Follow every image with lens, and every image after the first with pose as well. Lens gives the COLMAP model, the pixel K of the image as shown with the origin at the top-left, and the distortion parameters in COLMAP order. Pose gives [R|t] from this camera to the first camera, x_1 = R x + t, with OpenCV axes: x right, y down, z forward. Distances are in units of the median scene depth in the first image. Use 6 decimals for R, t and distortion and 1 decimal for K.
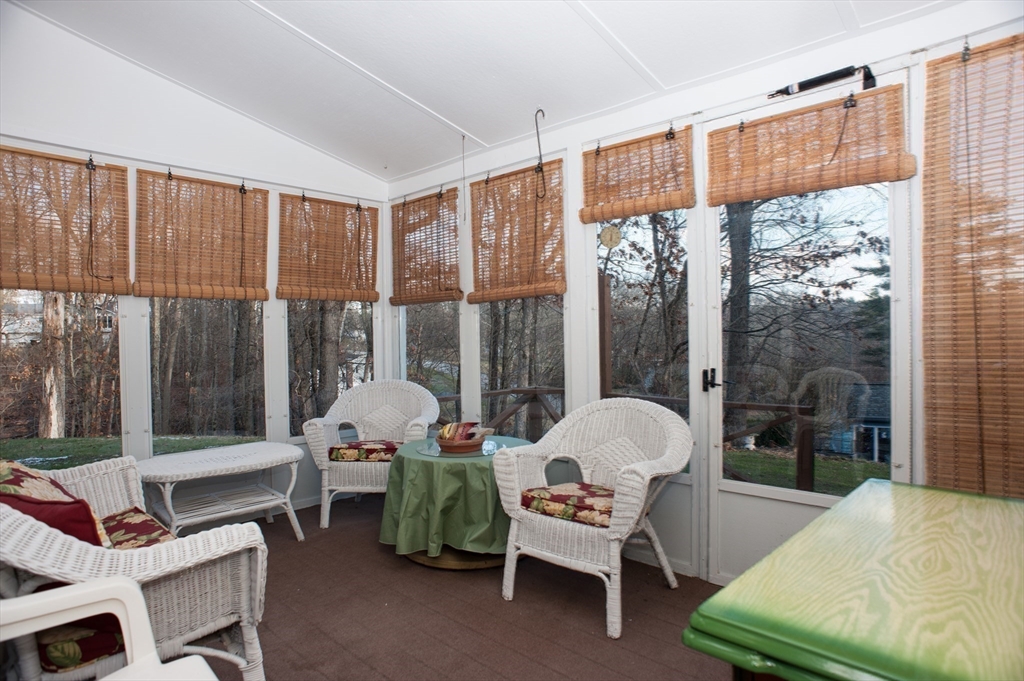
lens RADIAL K [[579.0, 0, 510.1], [0, 579.0, 344.5], [0, 0, 1]] dist [-0.104266, 0.069634]
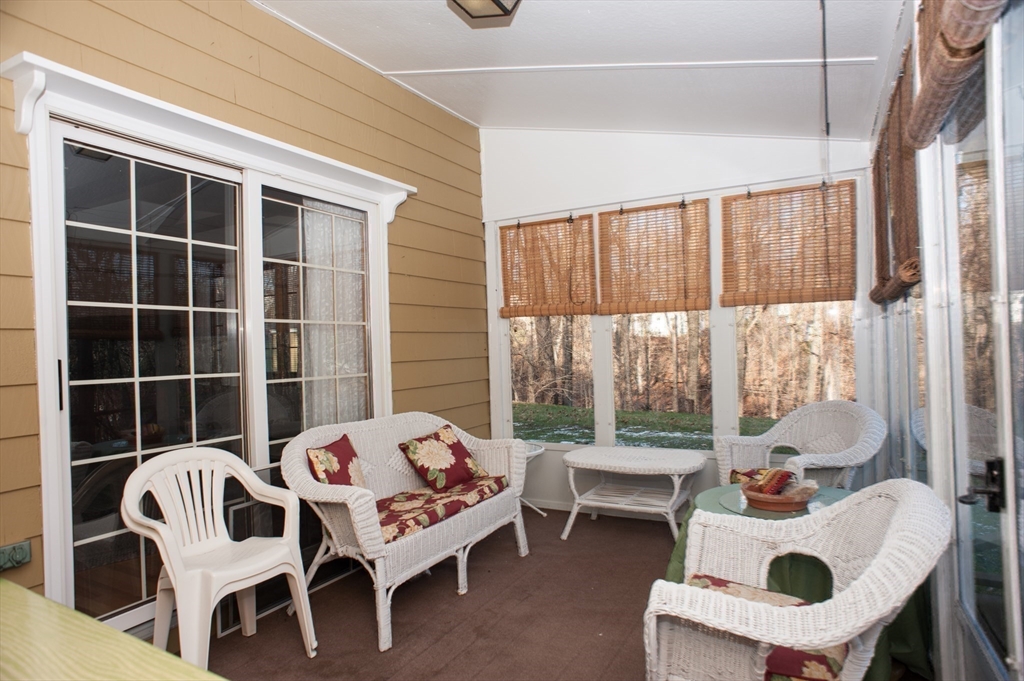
lens RADIAL K [[579.0, 0, 510.1], [0, 579.0, 344.5], [0, 0, 1]] dist [-0.104266, 0.069634]
pose [[0.256304, 0.005878, -0.966578, 0.517208], [0.011967, 0.999886, 0.009253, -0.035086], [0.966522, -0.013939, 0.256204, 0.473660]]
